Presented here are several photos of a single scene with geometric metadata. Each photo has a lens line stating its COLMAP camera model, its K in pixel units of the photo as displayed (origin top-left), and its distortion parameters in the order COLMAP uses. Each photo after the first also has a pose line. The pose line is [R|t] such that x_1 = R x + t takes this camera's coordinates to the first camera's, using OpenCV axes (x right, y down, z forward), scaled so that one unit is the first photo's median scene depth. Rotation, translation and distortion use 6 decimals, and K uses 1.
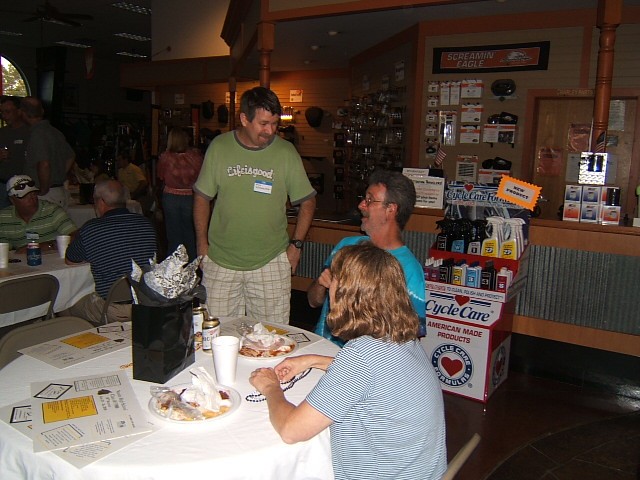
lens RADIAL K [[568.8, 0, 320.0], [0, 568.8, 240.0], [0, 0, 1]] dist [-0.042533, -0.012226]
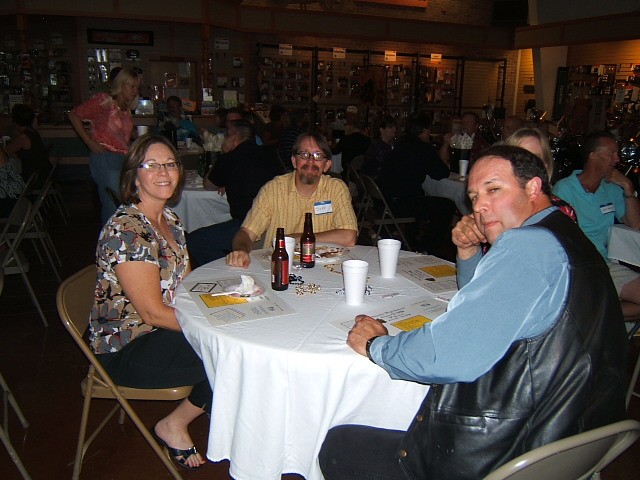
lens RADIAL K [[568.8, 0, 320.0], [0, 568.8, 240.0], [0, 0, 1]] dist [-0.042533, -0.012226]
pose [[0.615443, -0.207160, 0.760470, -0.799466], [0.121353, 0.978242, 0.168273, 0.091633], [-0.778783, -0.011277, 0.627192, -0.637559]]
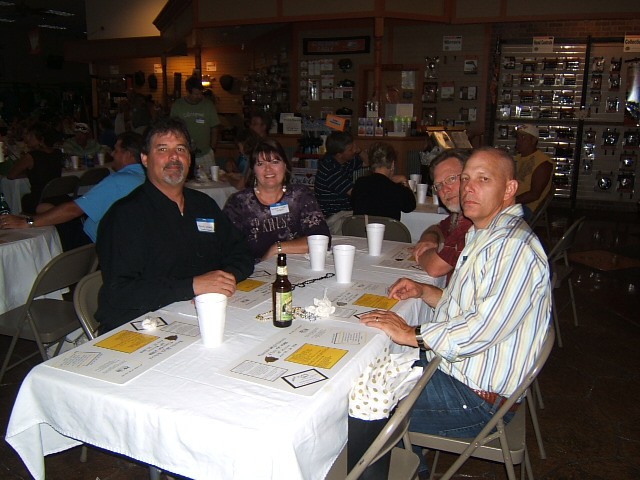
lens RADIAL K [[568.8, 0, 320.0], [0, 568.8, 240.0], [0, 0, 1]] dist [-0.042533, -0.012226]
pose [[0.987770, -0.057970, 0.144739, -0.012509], [0.048242, 0.996391, 0.069840, 0.111588], [-0.148265, -0.062004, 0.987002, -0.598211]]
